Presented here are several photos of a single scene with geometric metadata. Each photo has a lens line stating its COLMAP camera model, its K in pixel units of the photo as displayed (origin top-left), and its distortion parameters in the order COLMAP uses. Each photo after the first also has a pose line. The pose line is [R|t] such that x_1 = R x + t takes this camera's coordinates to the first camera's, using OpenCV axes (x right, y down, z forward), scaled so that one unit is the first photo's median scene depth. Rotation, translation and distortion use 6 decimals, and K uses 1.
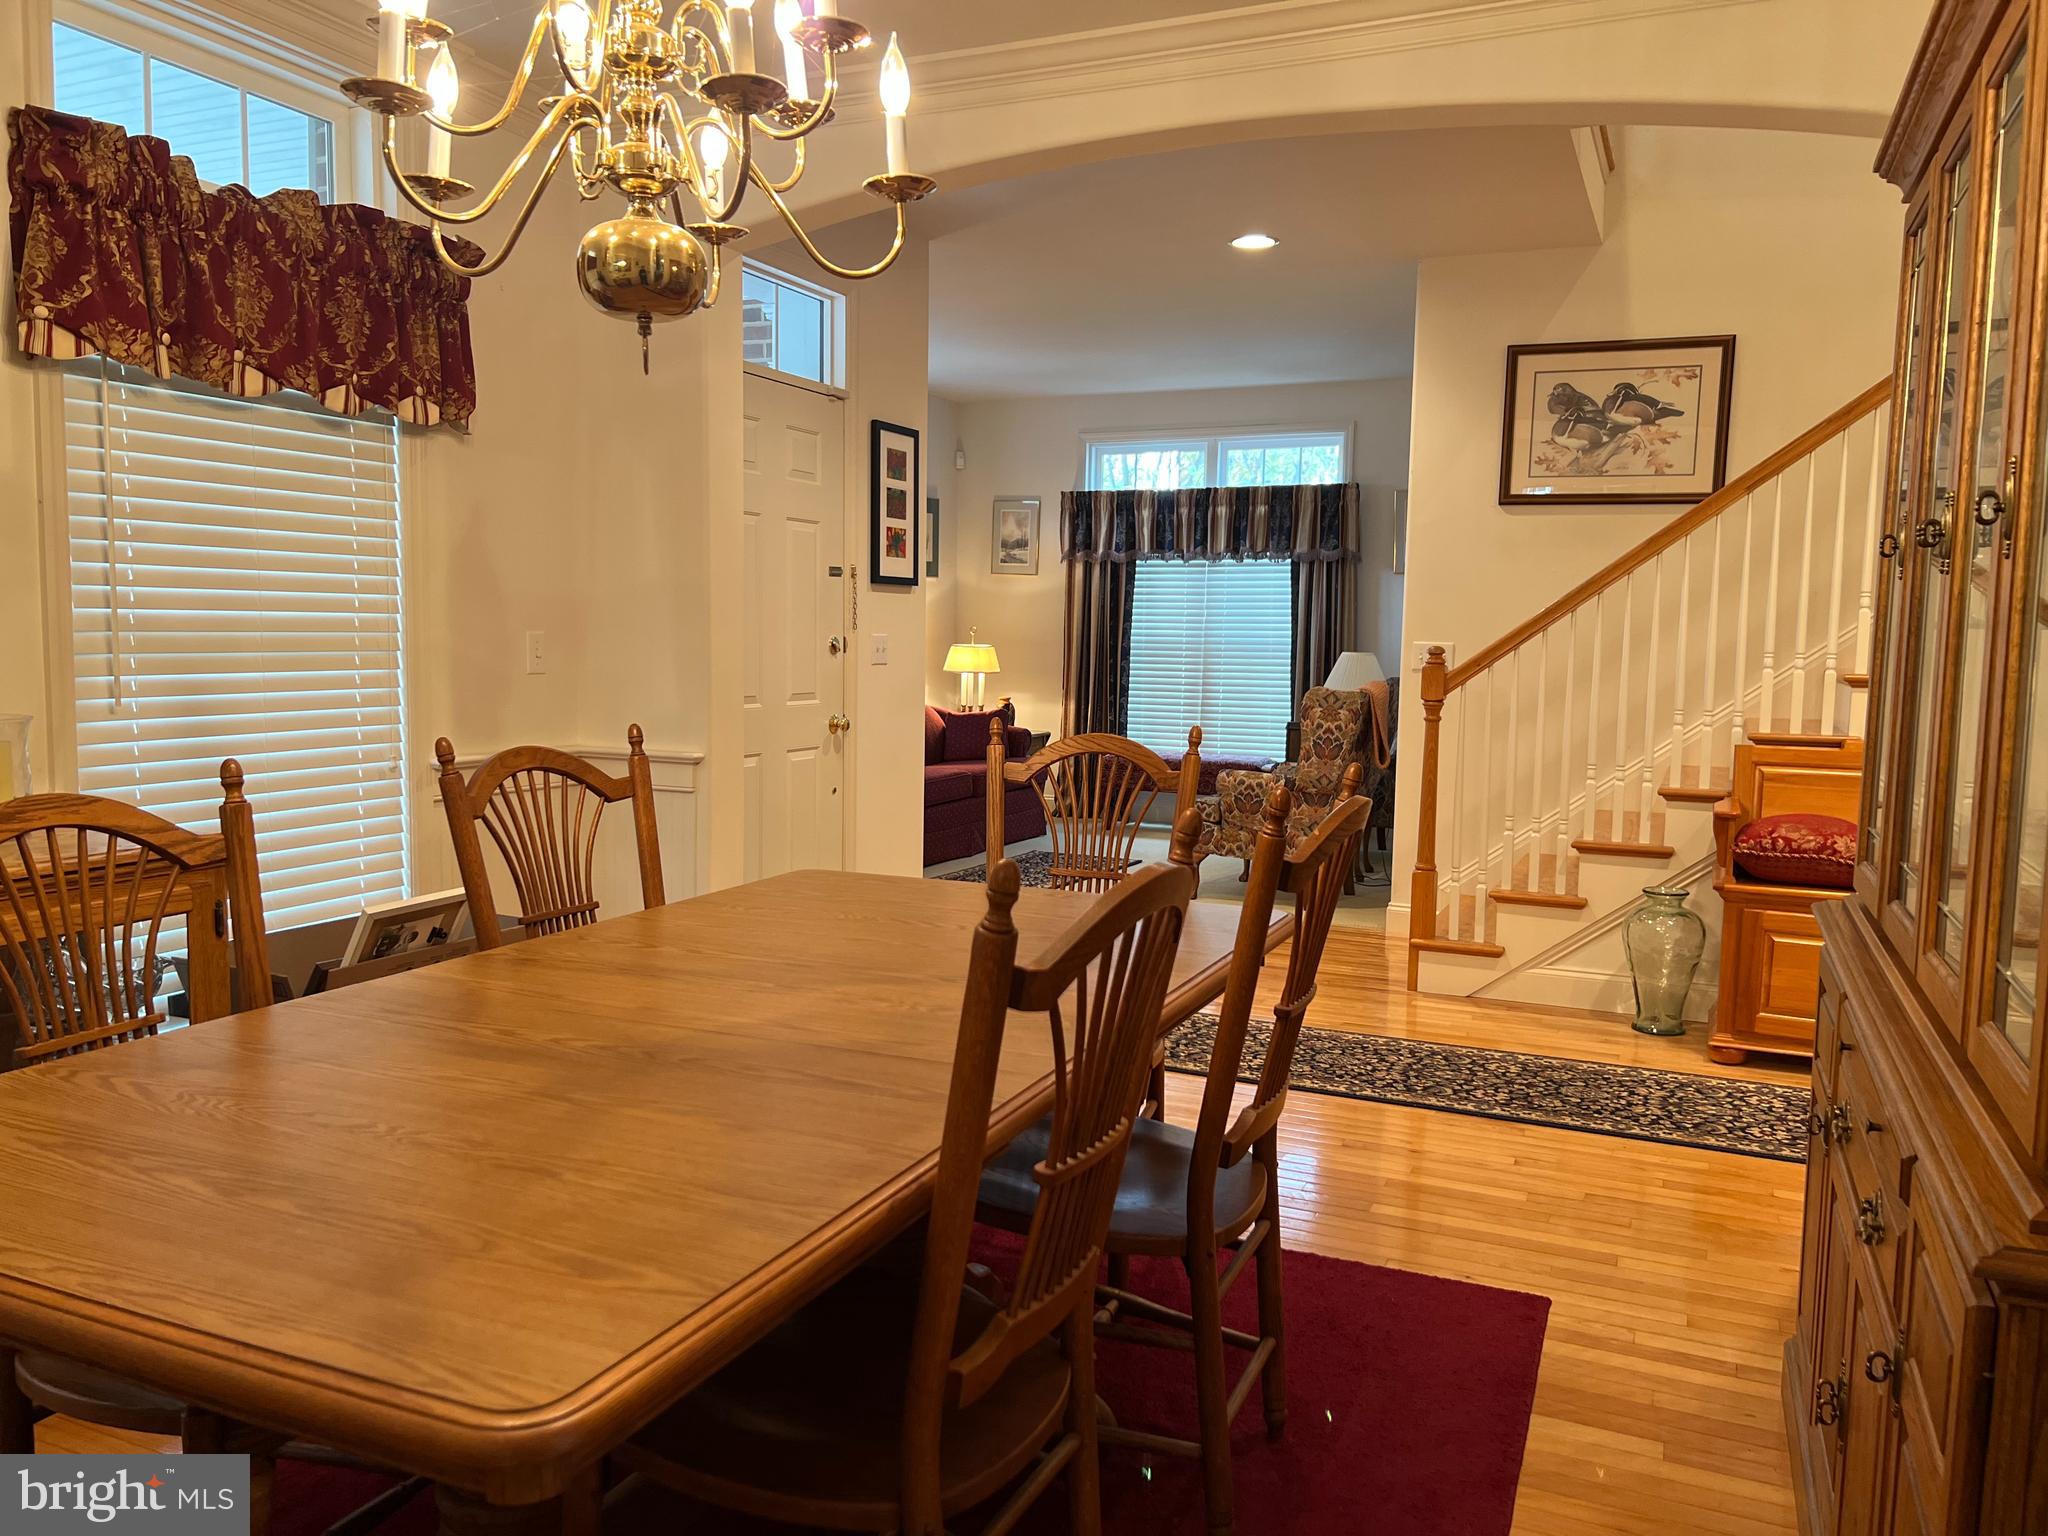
lens RADIAL K [[1571.9, 0, 1024.0], [0, 1571.9, 768.0], [0, 0, 1]] dist [0.114921, -0.161551]
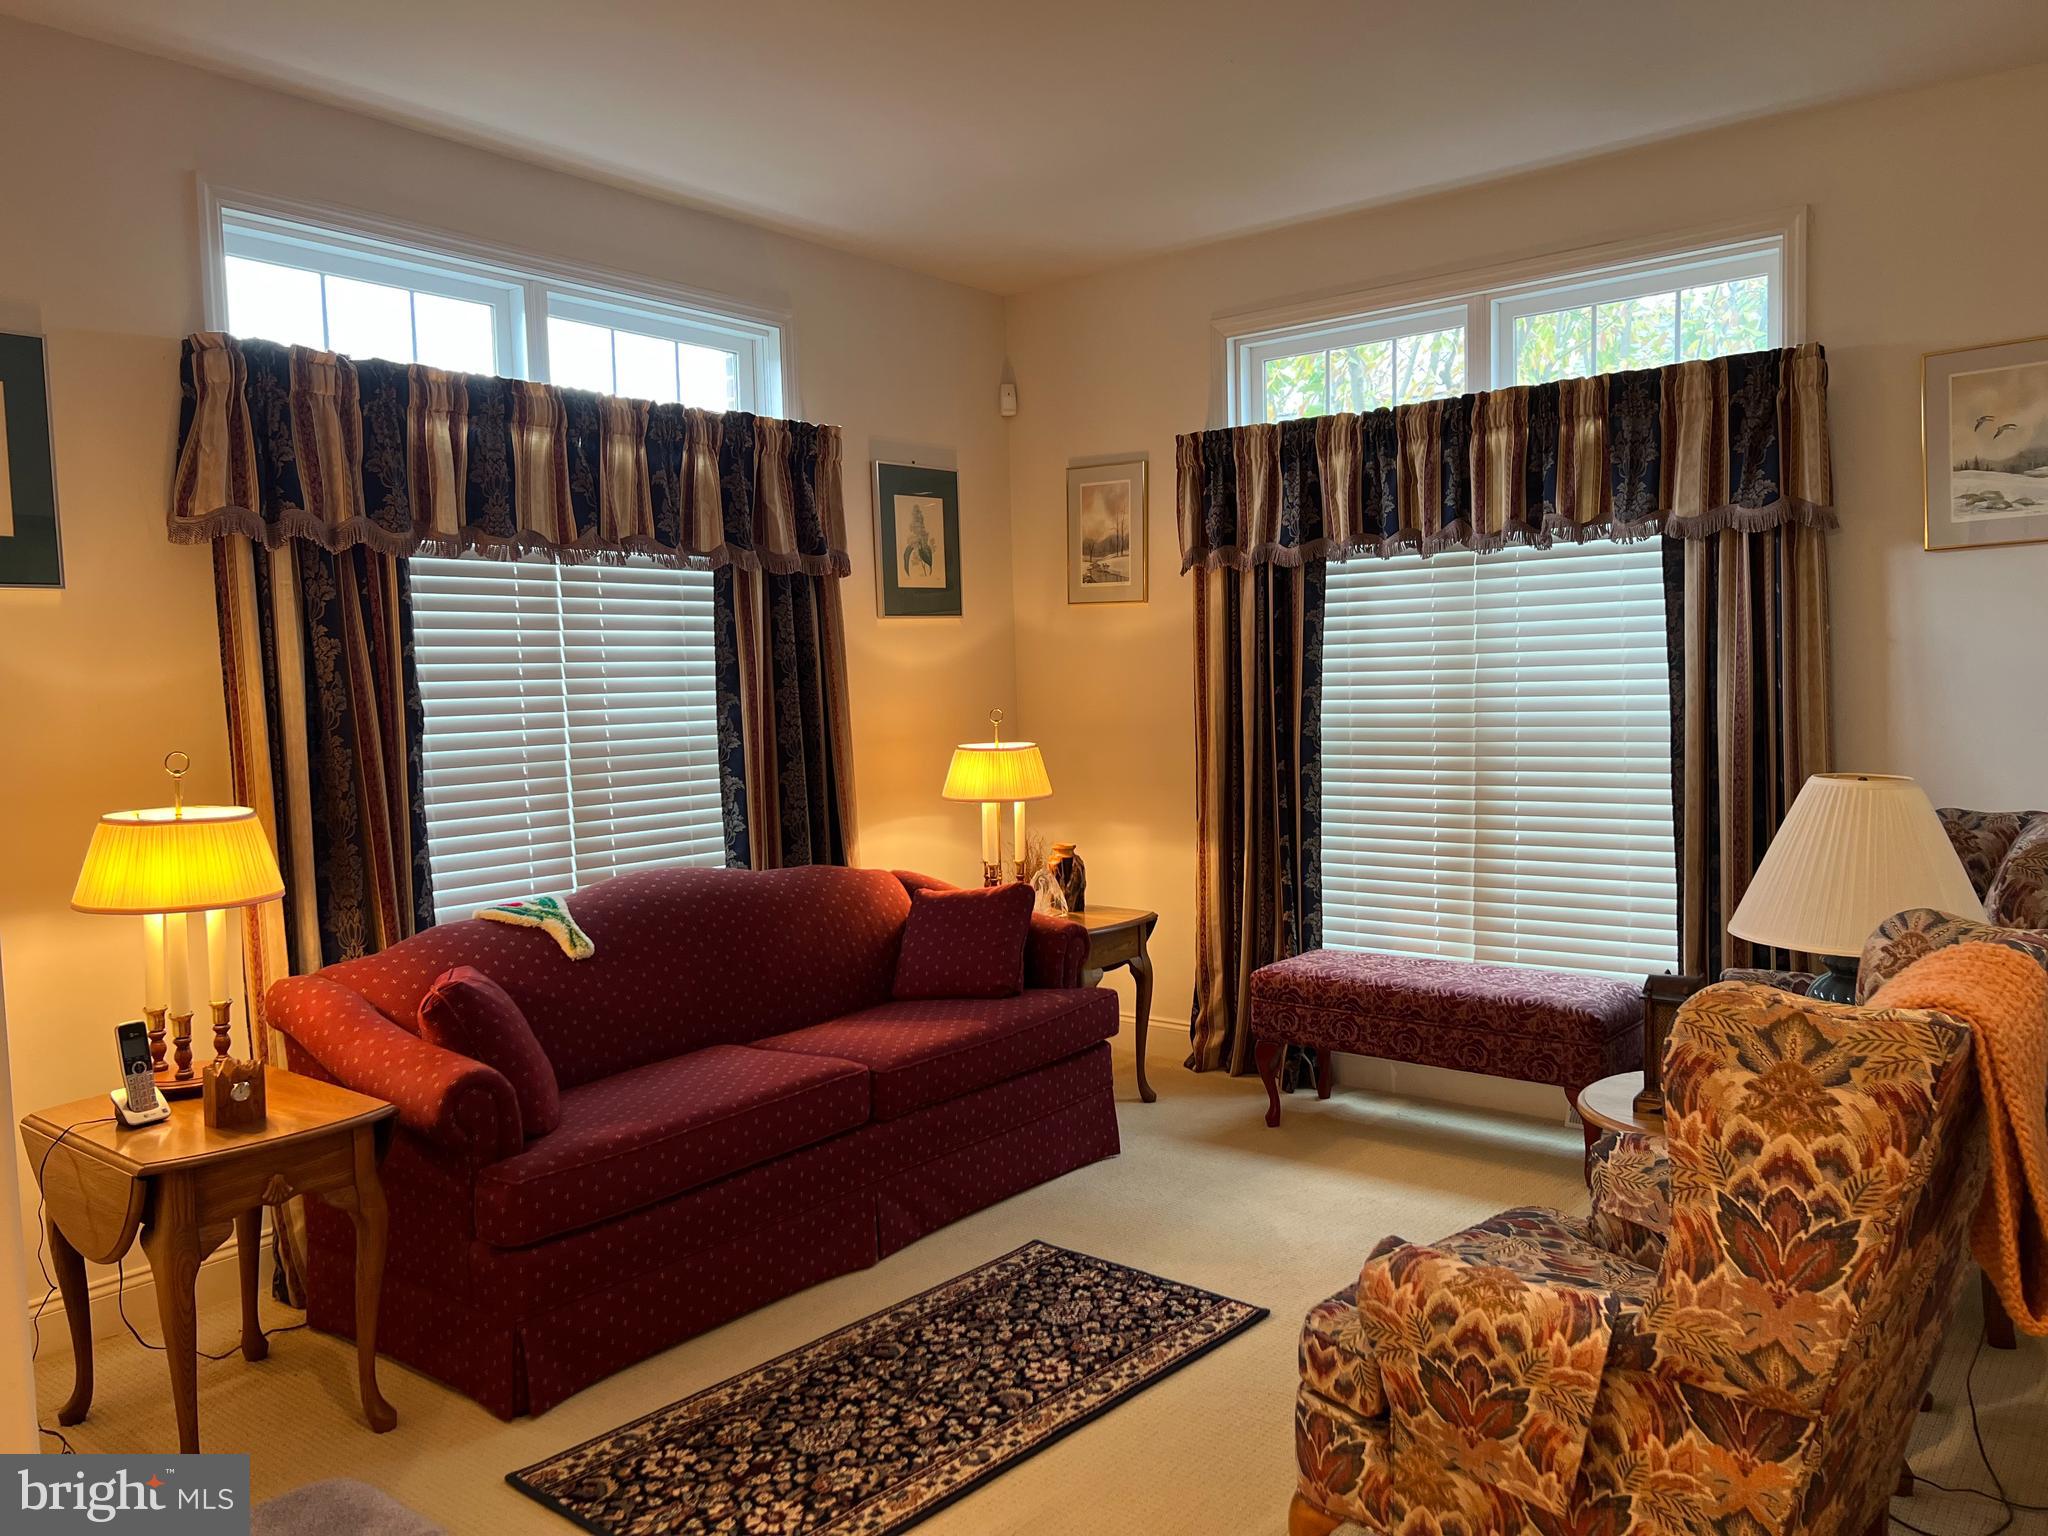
lens RADIAL K [[1571.9, 0, 1024.0], [0, 1571.9, 768.0], [0, 0, 1]] dist [0.114921, -0.161551]
pose [[0.970827, -0.030172, -0.237876, 0.096480], [0.023984, 0.999296, -0.028866, -0.055571], [0.238580, 0.022319, 0.970866, 0.505712]]
